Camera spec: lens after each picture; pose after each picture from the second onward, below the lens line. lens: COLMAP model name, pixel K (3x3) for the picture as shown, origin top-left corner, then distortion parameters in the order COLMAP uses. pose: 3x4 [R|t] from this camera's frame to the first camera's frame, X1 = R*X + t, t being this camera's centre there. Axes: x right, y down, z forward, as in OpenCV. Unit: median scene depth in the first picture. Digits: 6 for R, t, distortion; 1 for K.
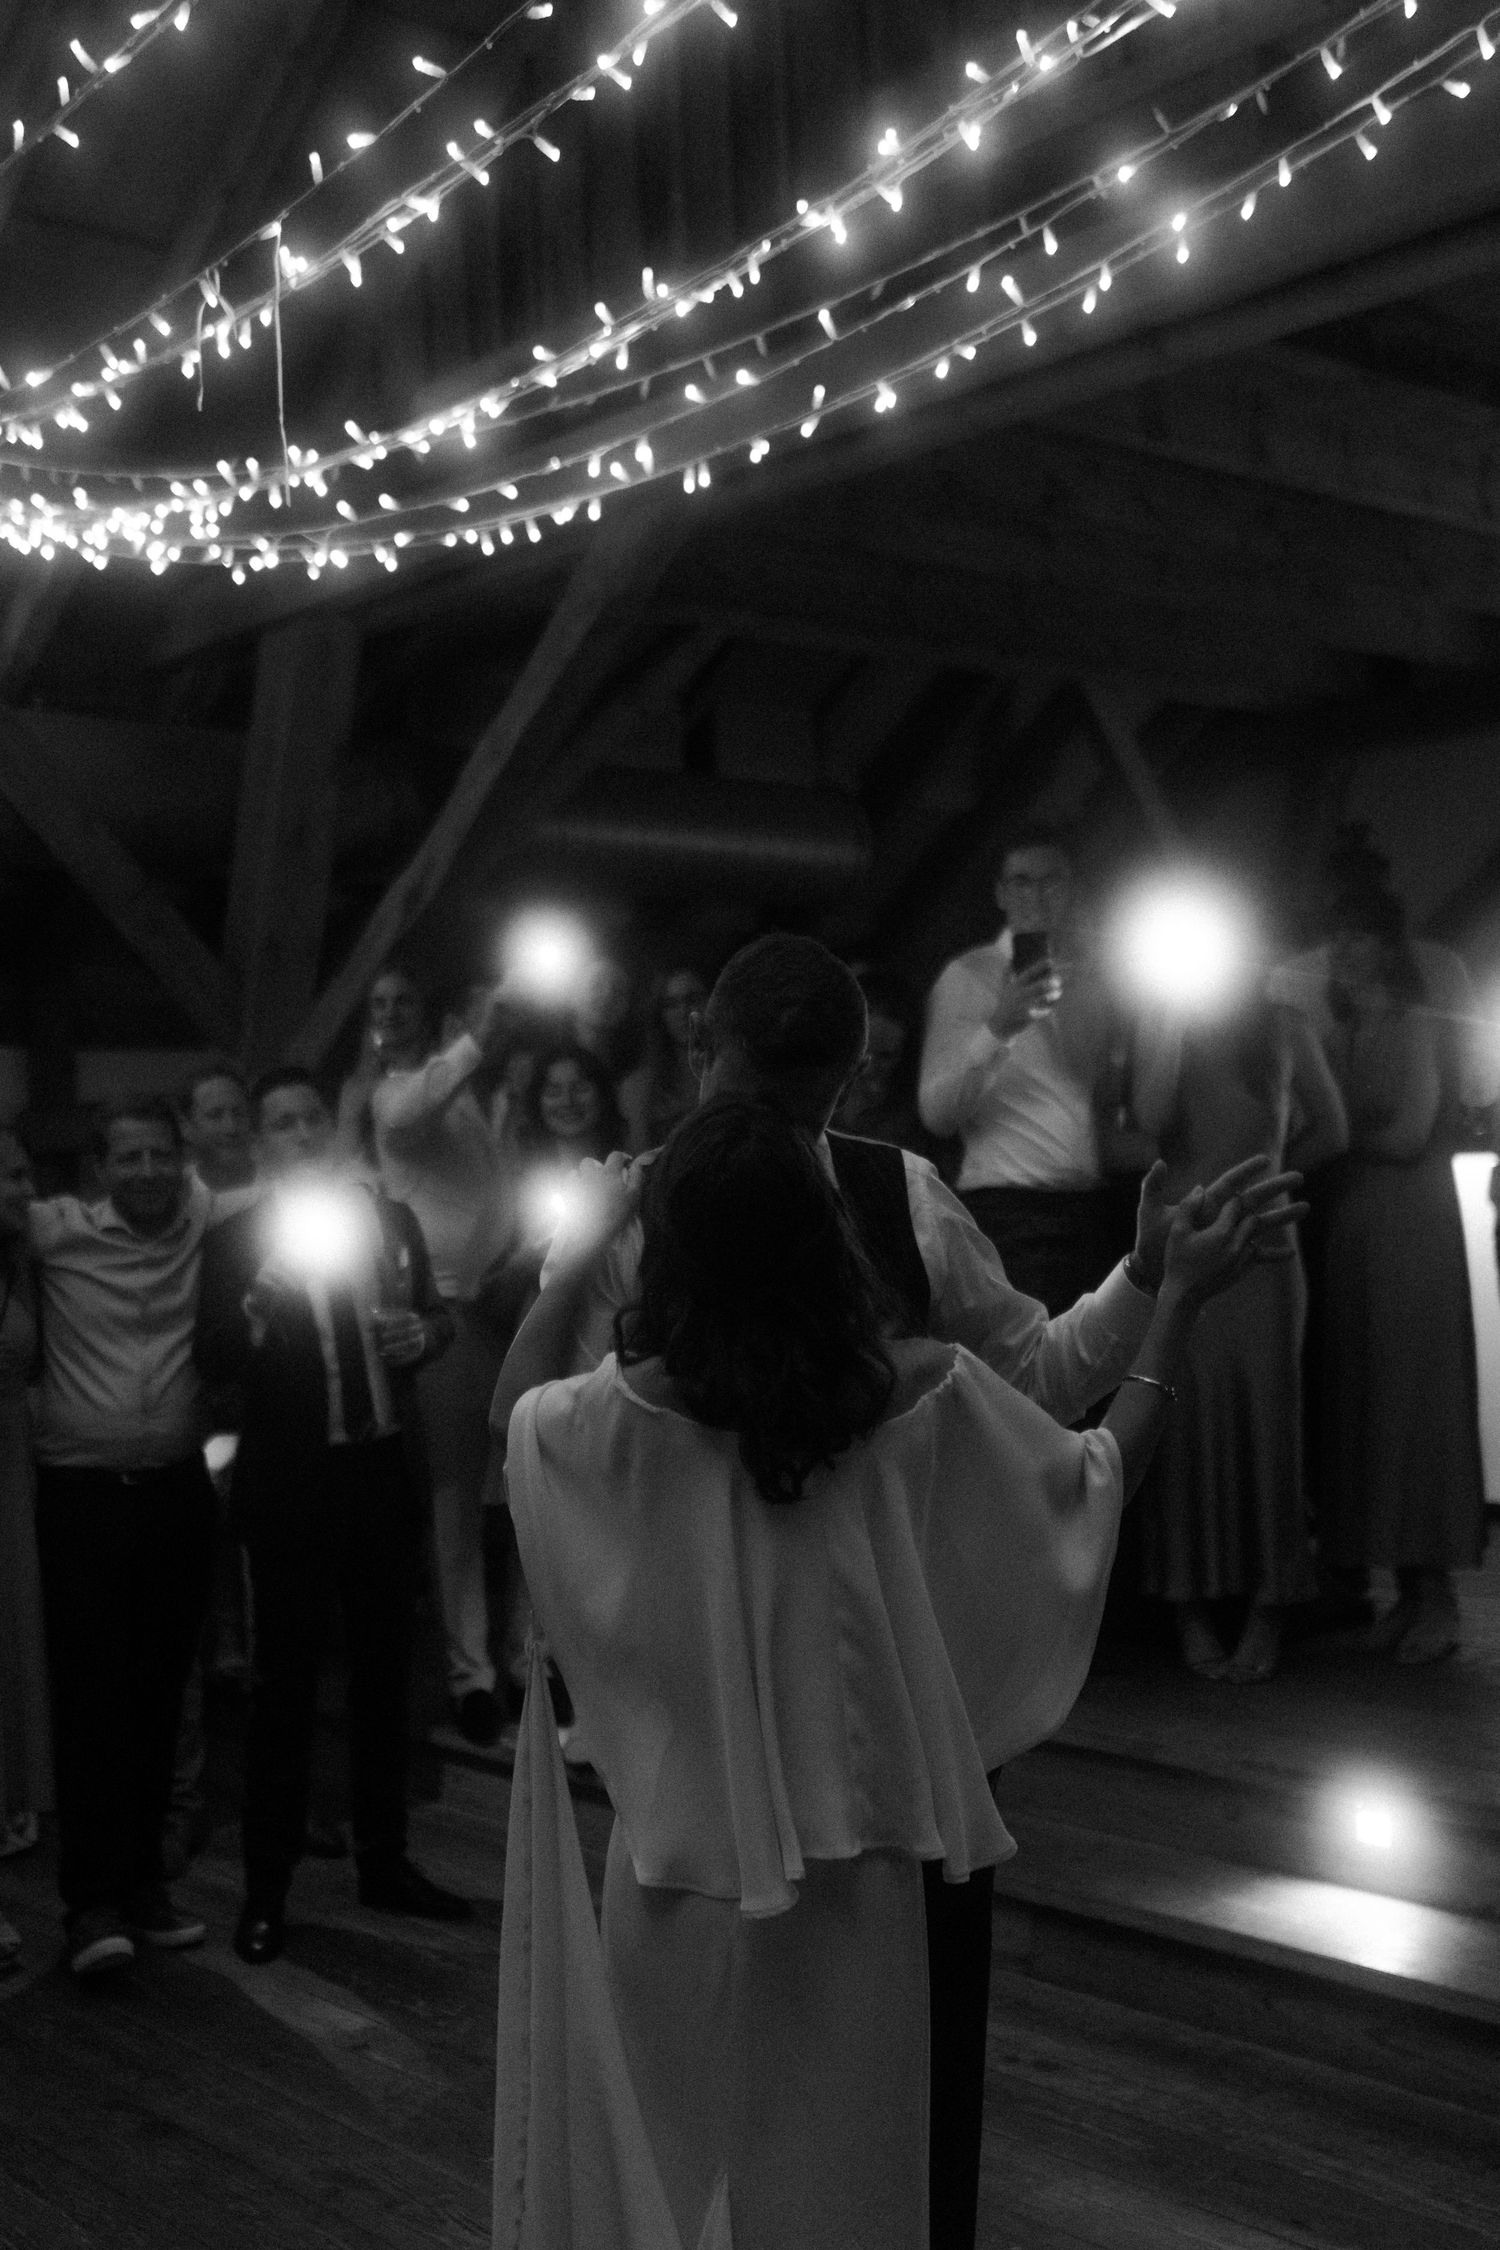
lens RADIAL K [[2539.4, 0, 738.9], [0, 2539.4, 1167.5], [0, 0, 1]] dist [0.001097, 0.000000]
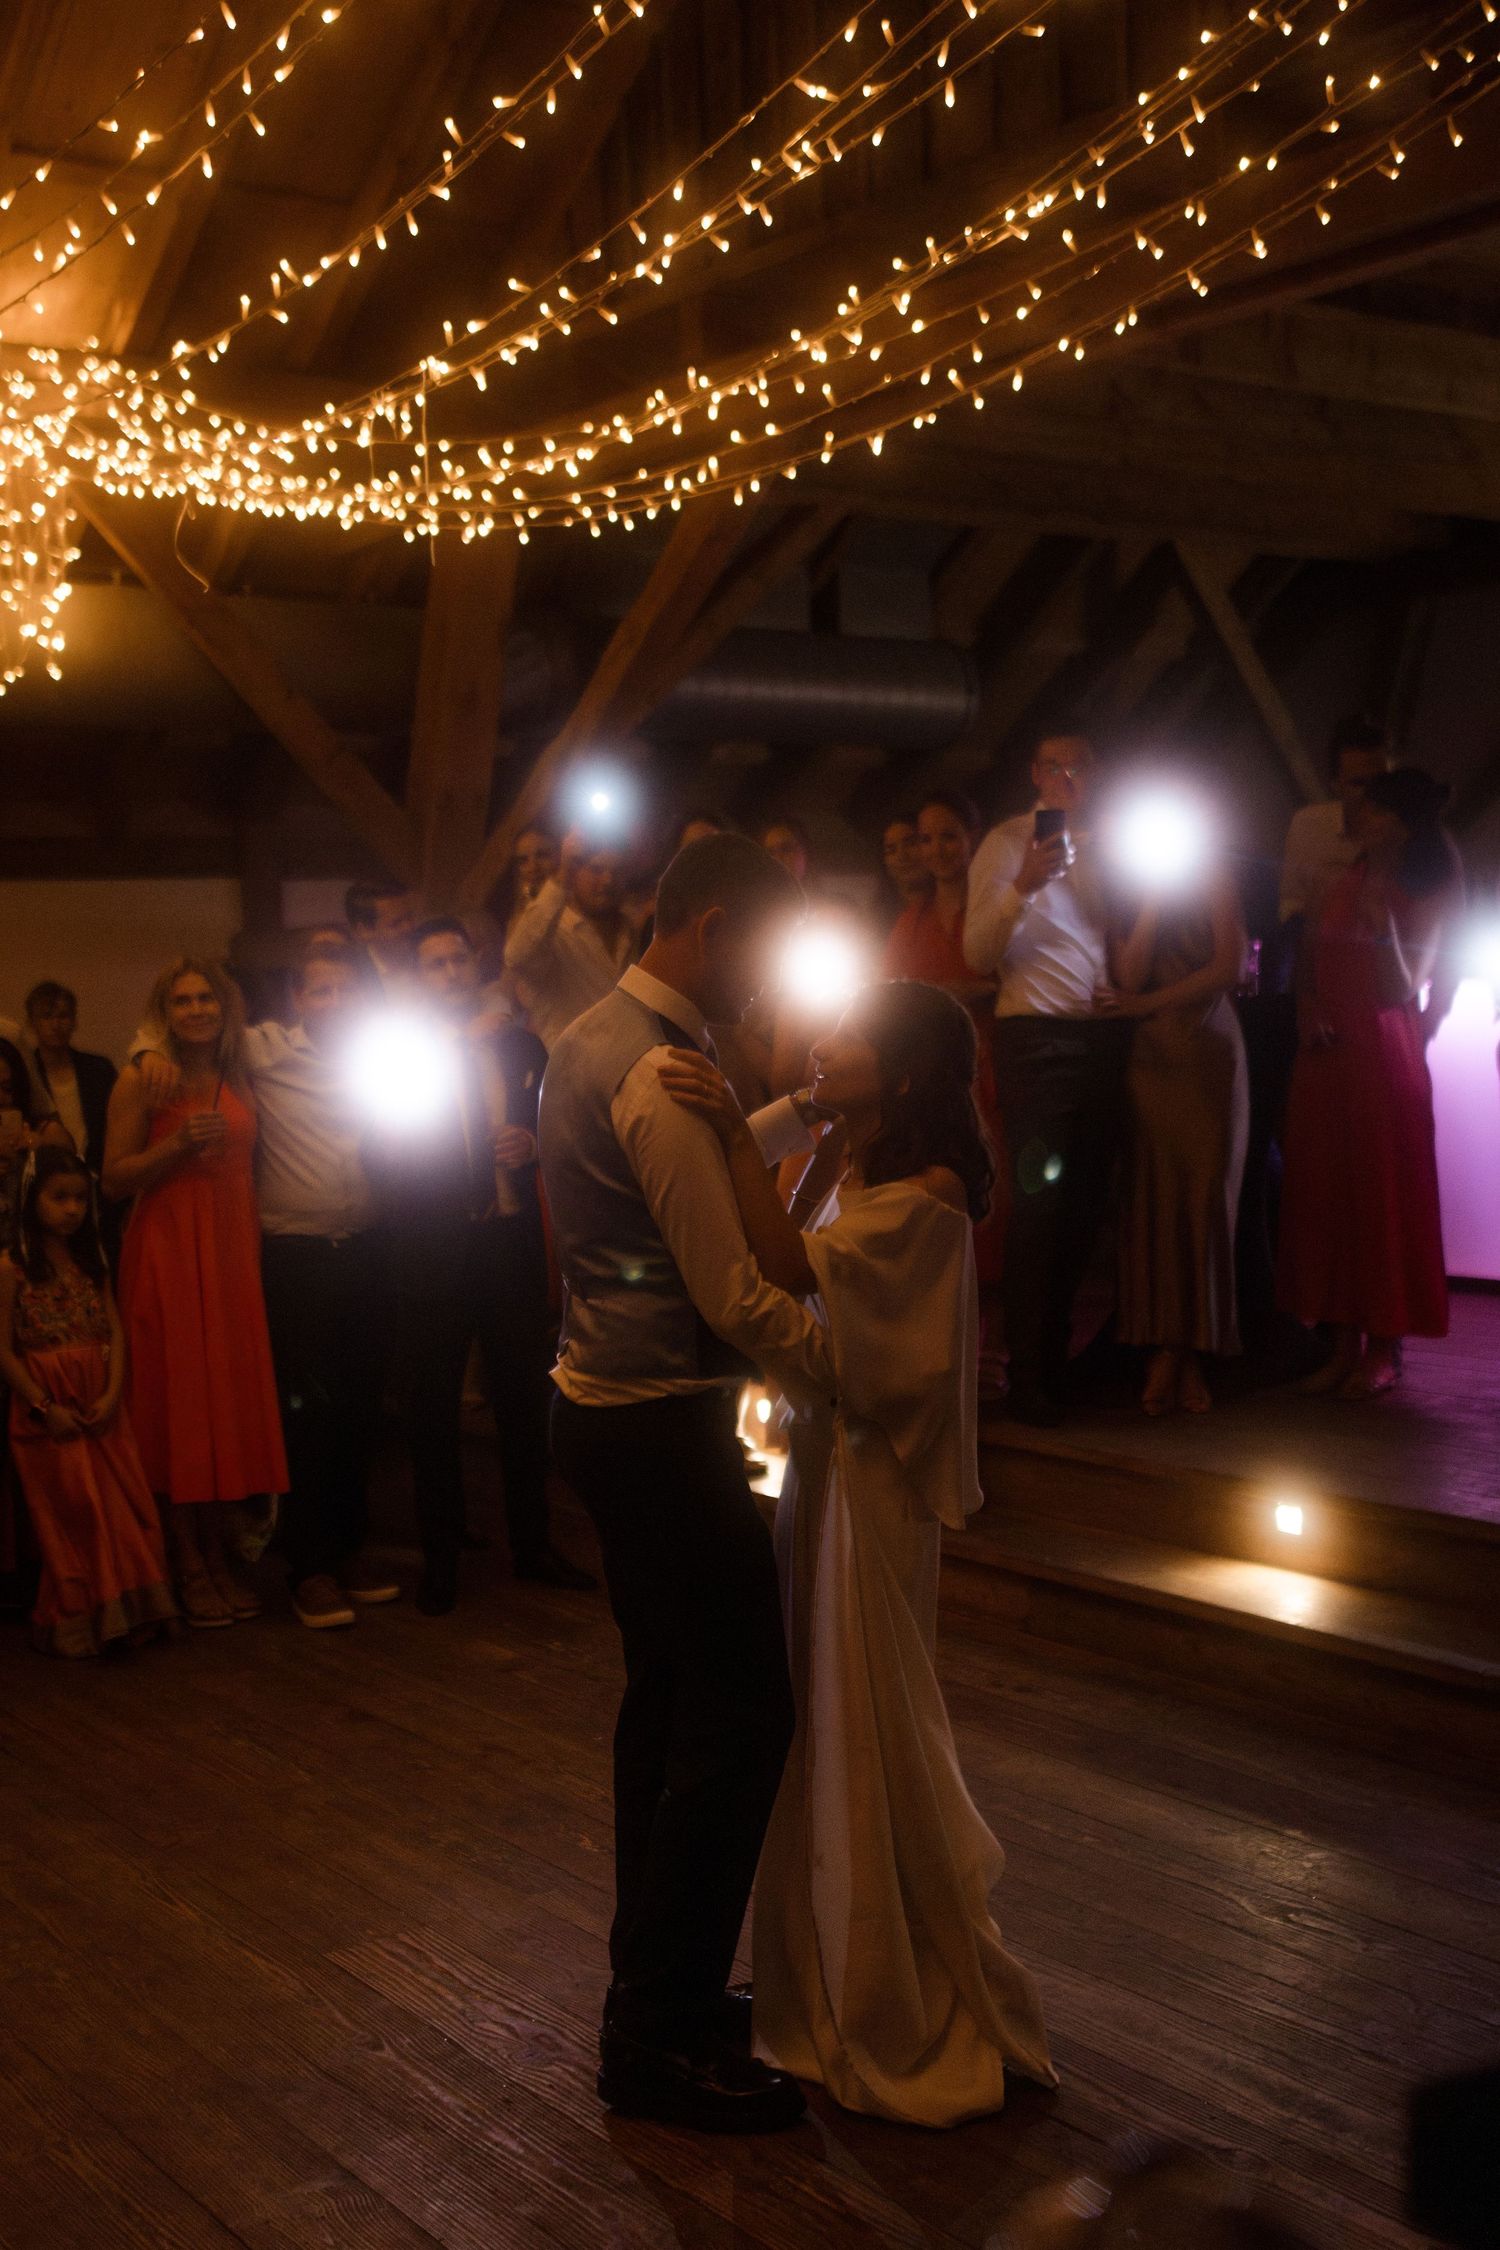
lens RADIAL K [[2539.4, 0, 747.4], [0, 2539.4, 1154.9], [0, 0, 1]] dist [0.001097, 0.000000]
pose [[0.997361, 0.006793, -0.072289, 0.061356], [-0.001187, 0.997006, 0.077311, -0.021110], [0.072598, -0.077021, 0.994383, -0.256402]]
